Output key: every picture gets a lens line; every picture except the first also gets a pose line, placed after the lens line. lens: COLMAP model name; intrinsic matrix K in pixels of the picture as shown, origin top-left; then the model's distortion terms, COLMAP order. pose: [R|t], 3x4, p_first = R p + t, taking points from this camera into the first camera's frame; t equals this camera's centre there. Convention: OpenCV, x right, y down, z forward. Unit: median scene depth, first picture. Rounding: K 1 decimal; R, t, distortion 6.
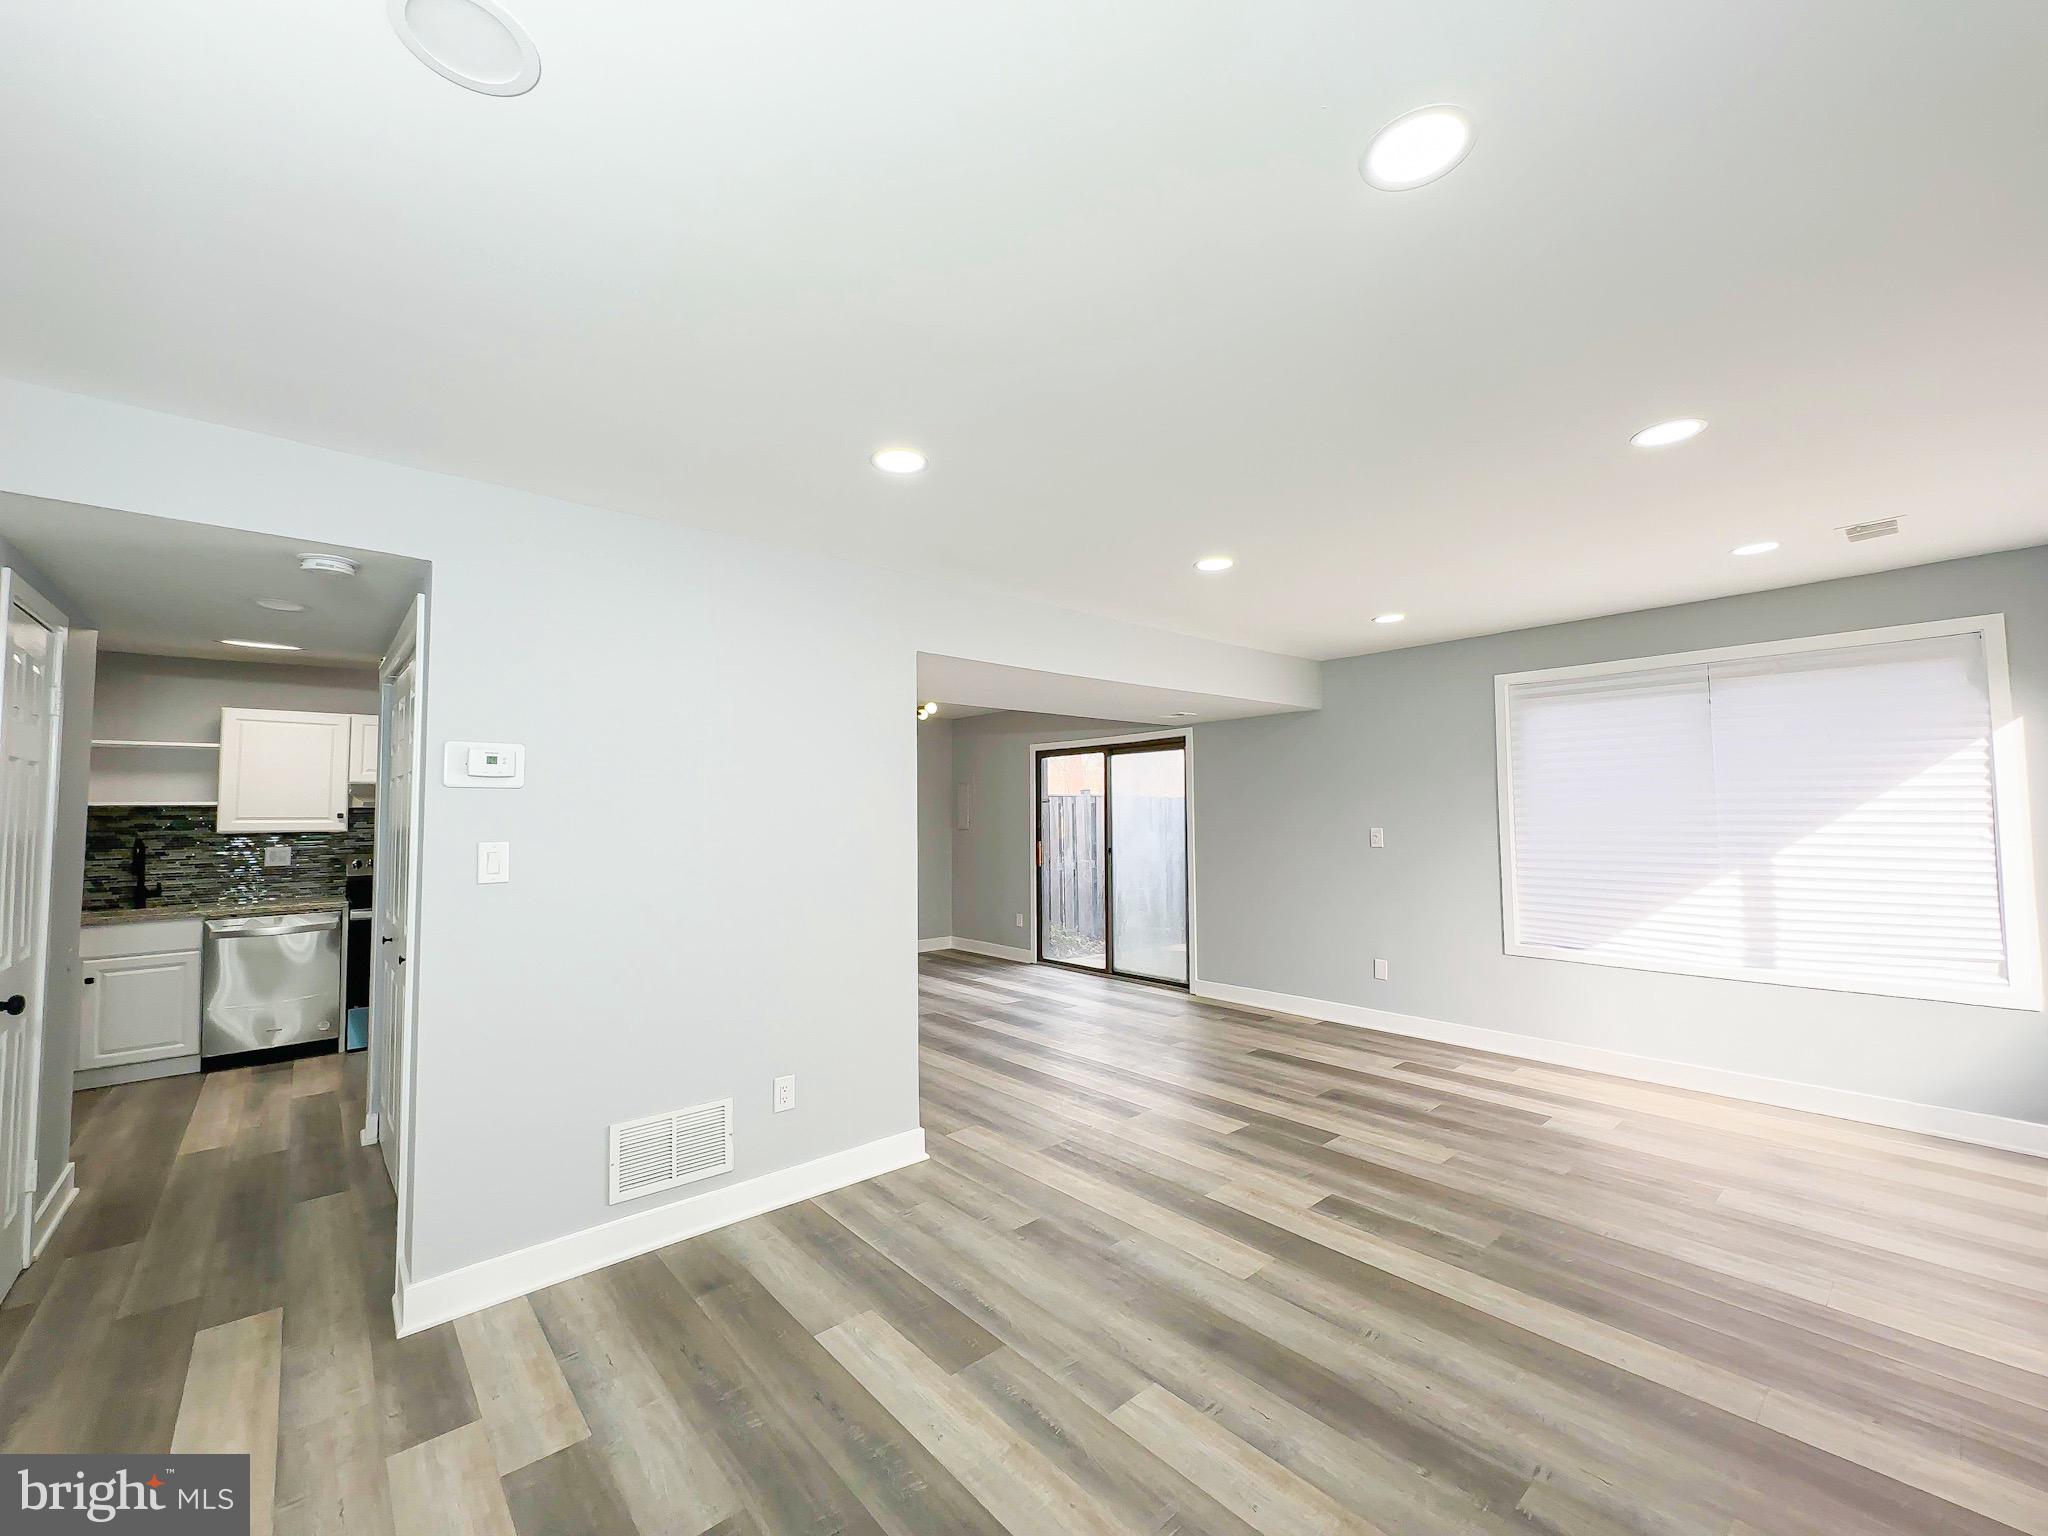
lens RADIAL K [[827.0, 0, 1029.3], [0, 827.0, 774.1], [0, 0, 1]] dist [-0.000540, -0.000152]
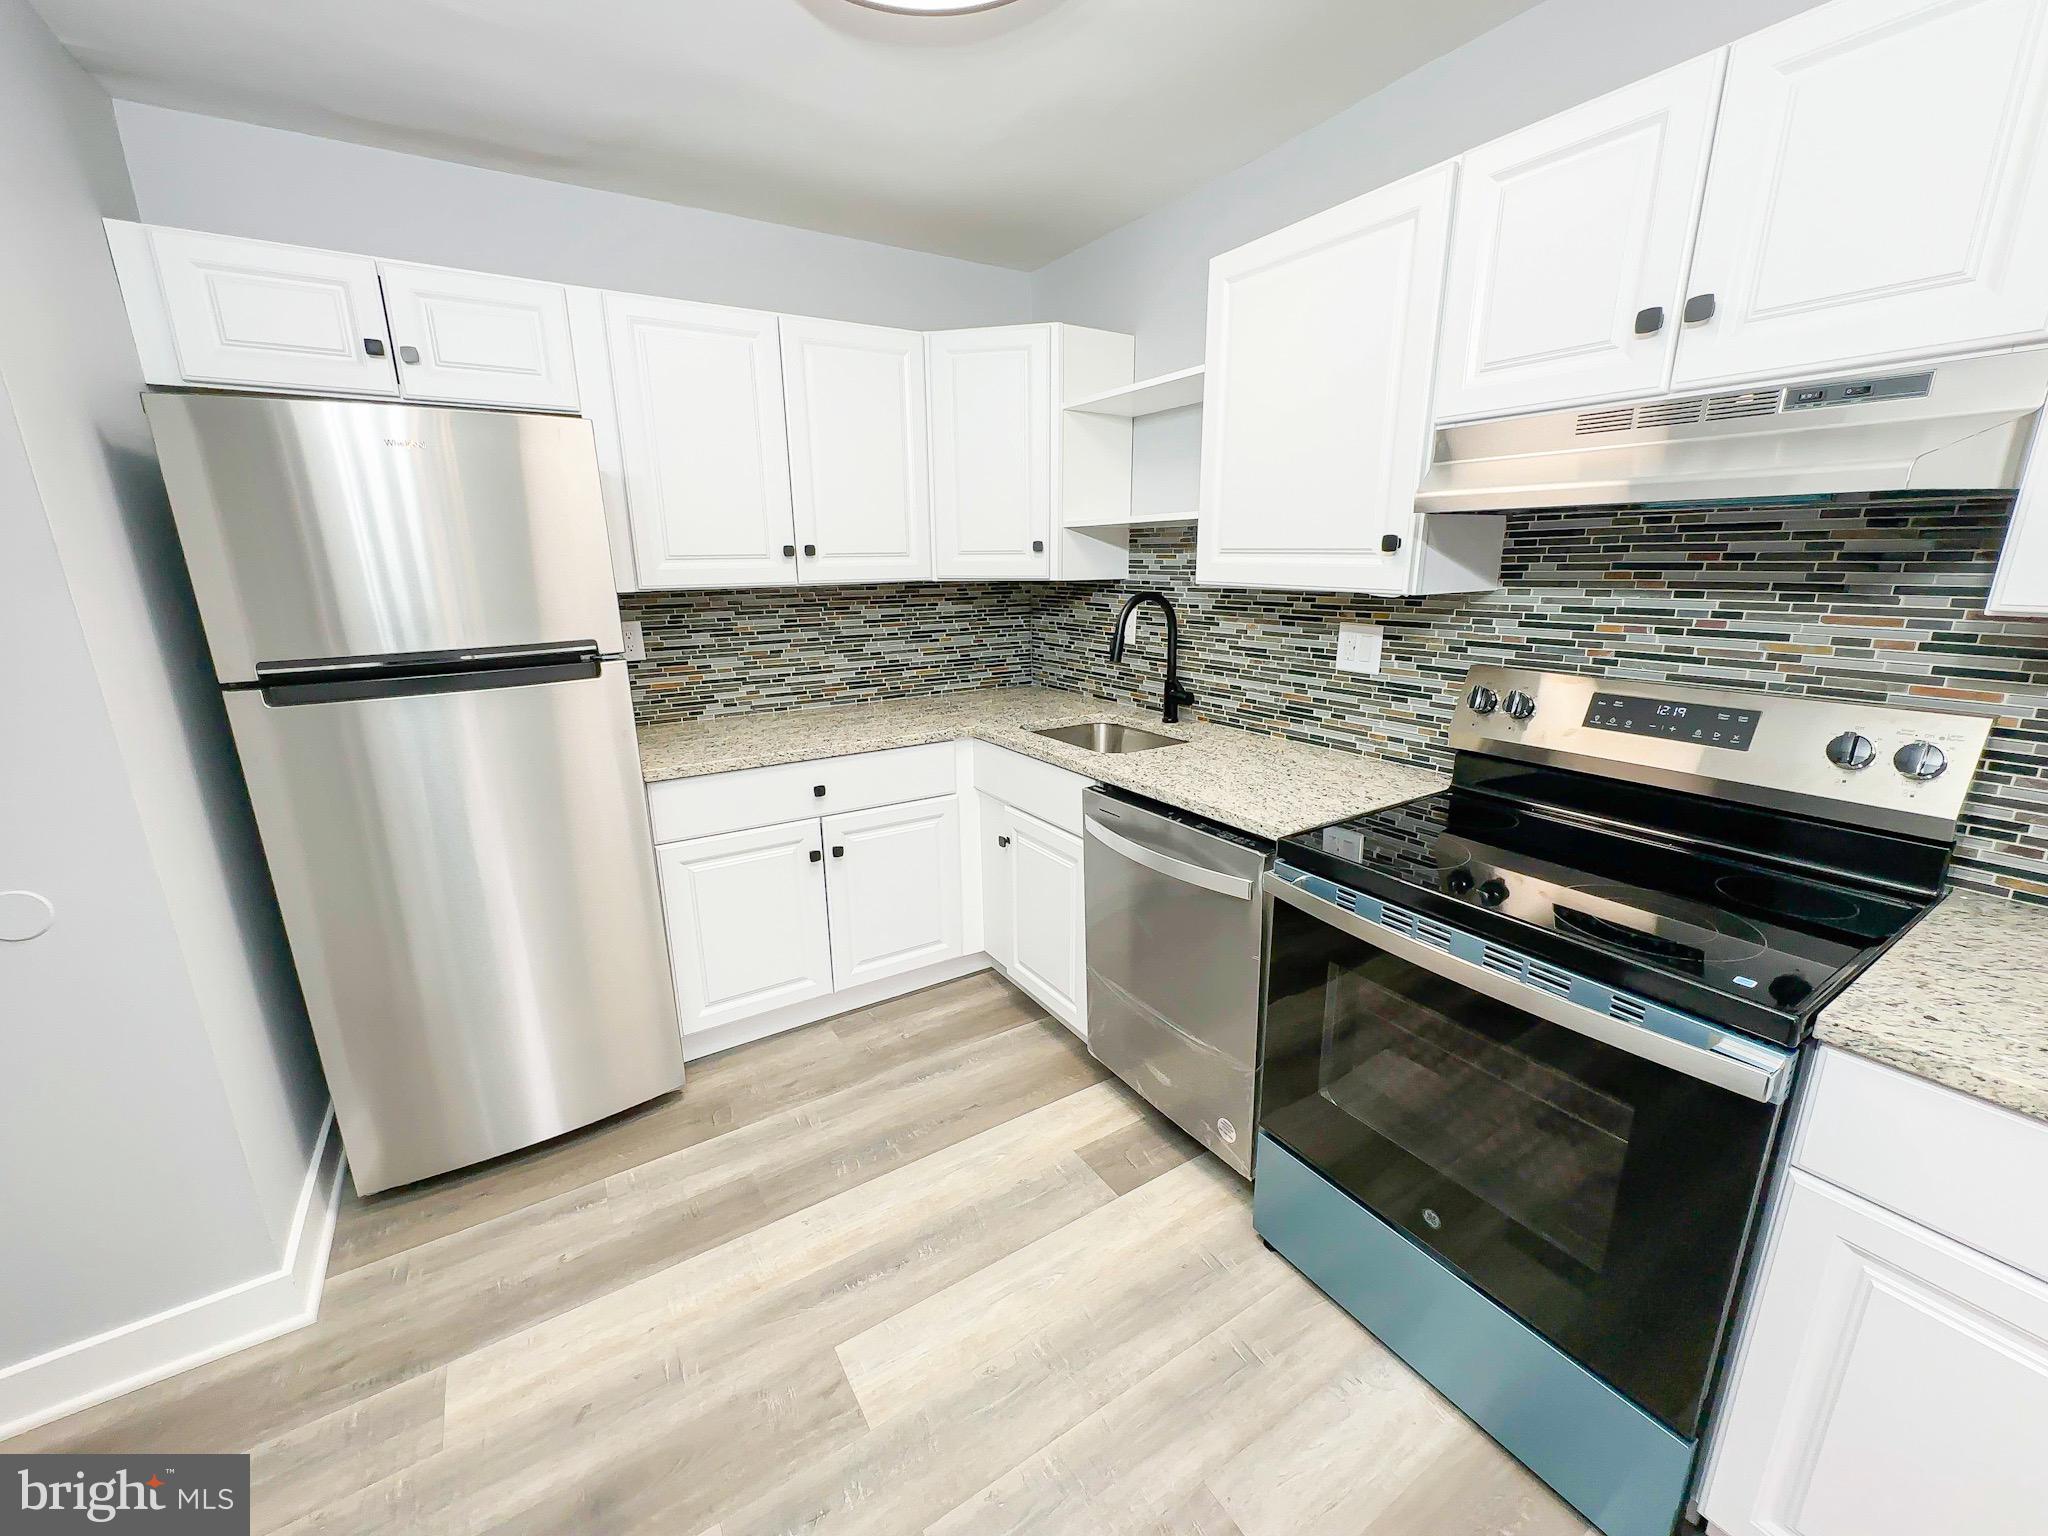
lens RADIAL K [[827.0, 0, 1024.7], [0, 827.0, 771.3], [0, 0, 1]] dist [-0.000540, -0.000152]
pose [[-0.149148, 0.265583, -0.952481, -0.561785], [0.064085, 0.963827, 0.258711, 0.049873], [0.986736, -0.022454, -0.160773, 1.035206]]
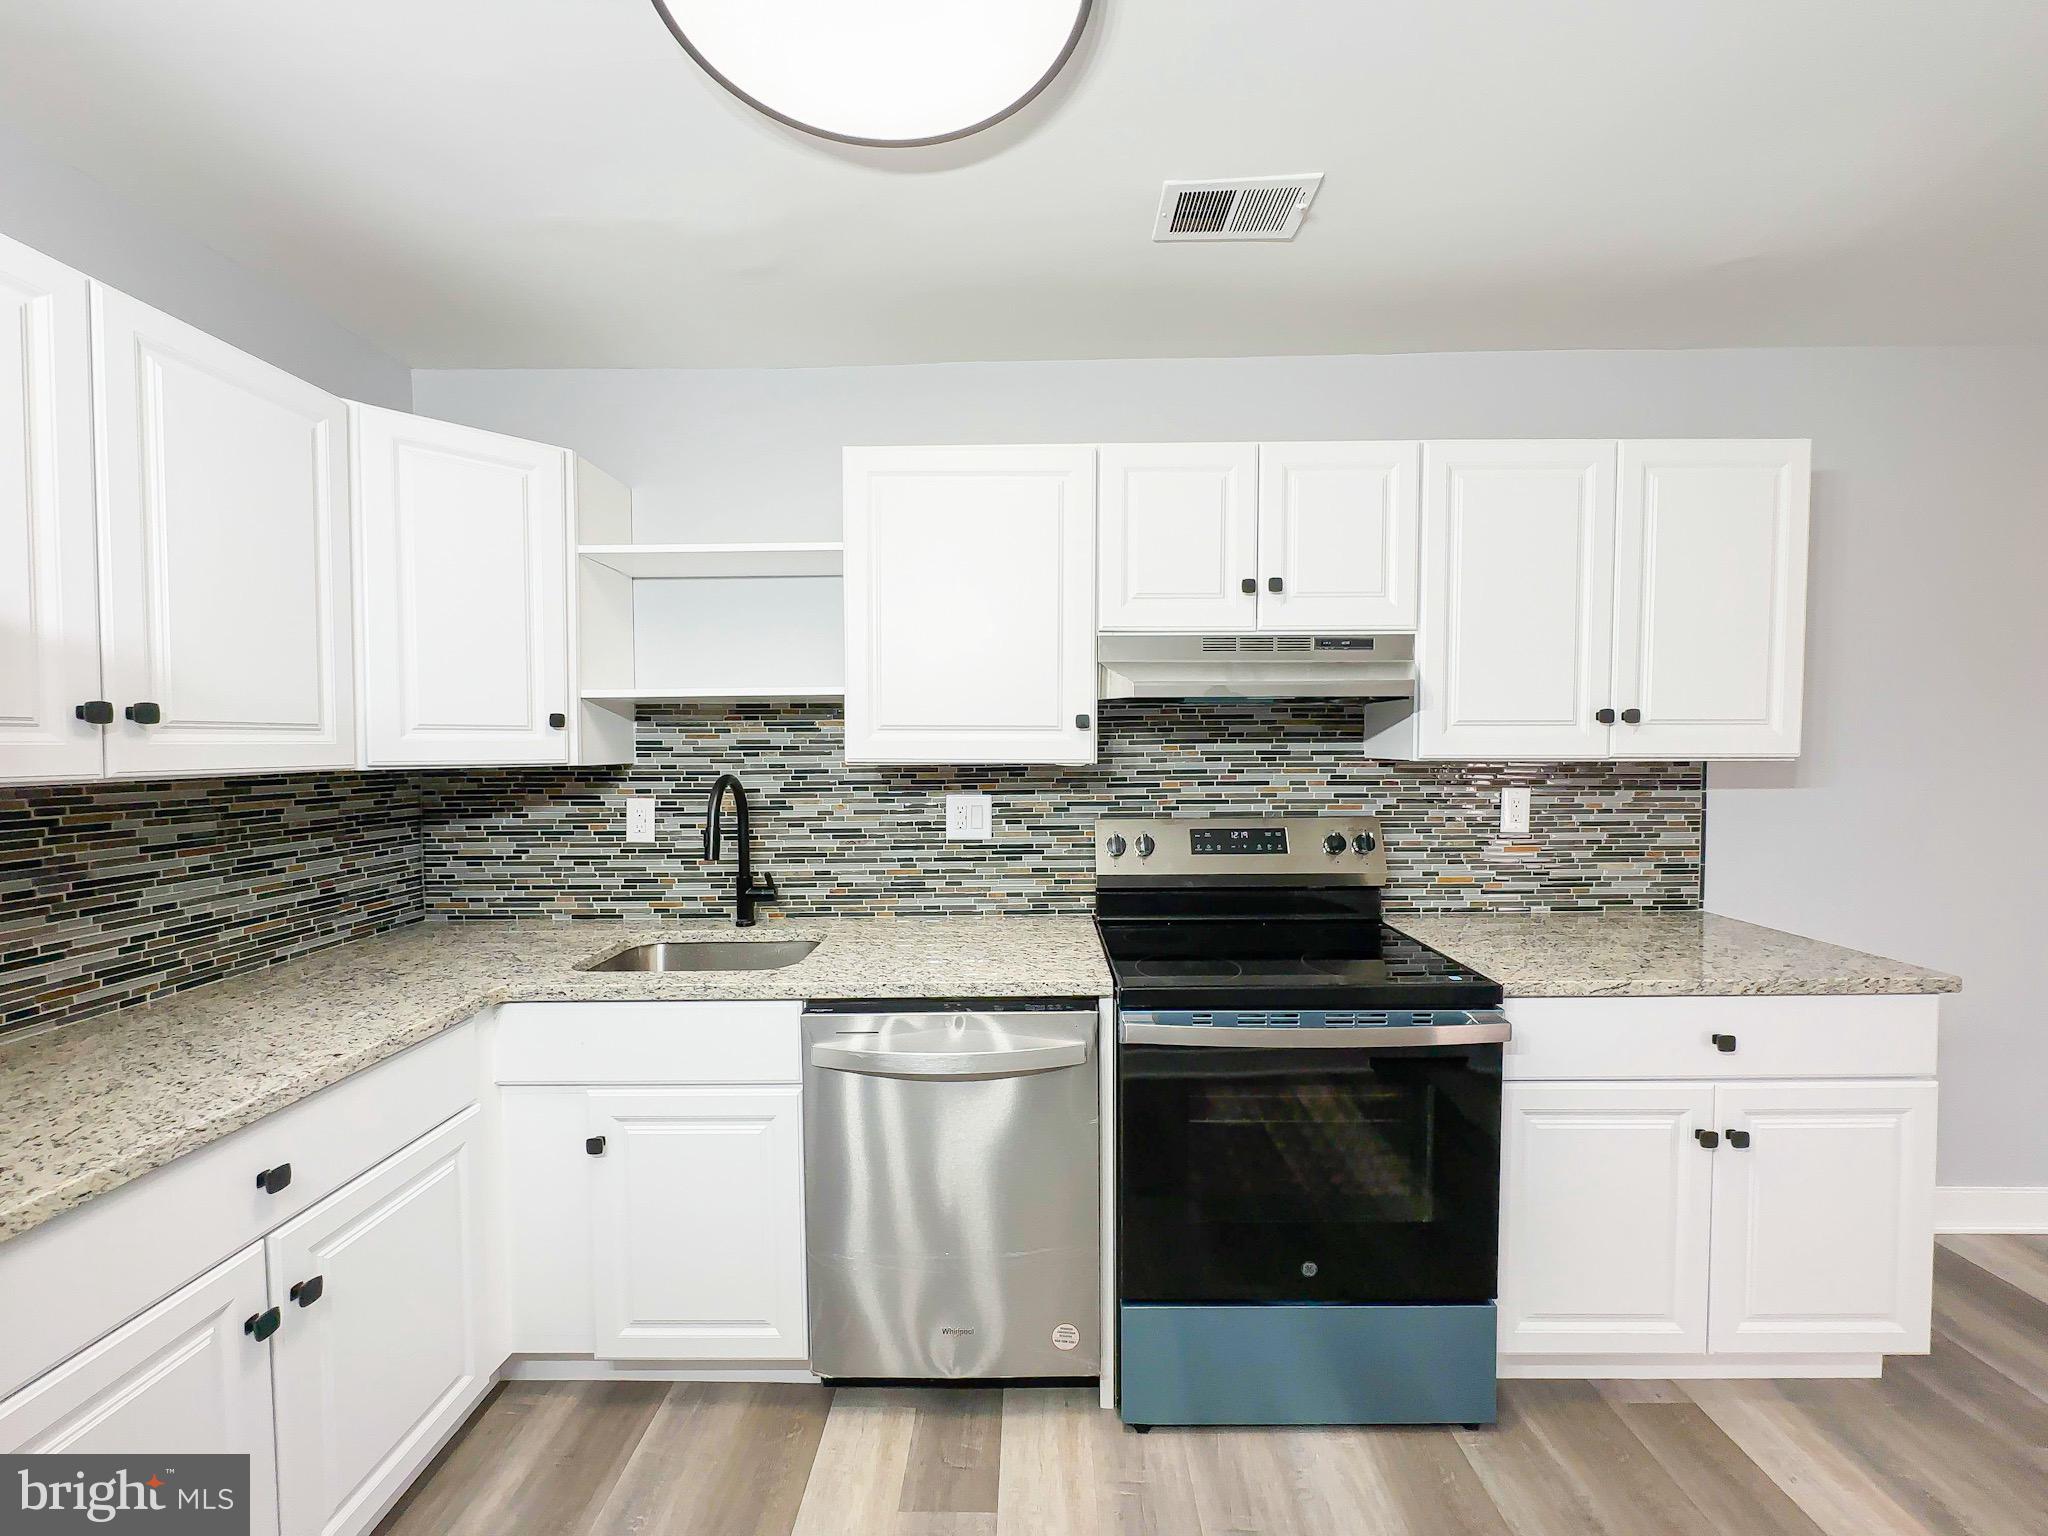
lens RADIAL K [[827.0, 0, 1031.5], [0, 827.0, 770.7], [0, 0, 1]] dist [-0.000540, -0.000152]
pose [[0.750658, 0.030108, -0.660005, -0.687714], [0.031180, 0.996234, 0.080908, 0.047588], [0.659955, -0.081313, 0.746892, 0.803231]]
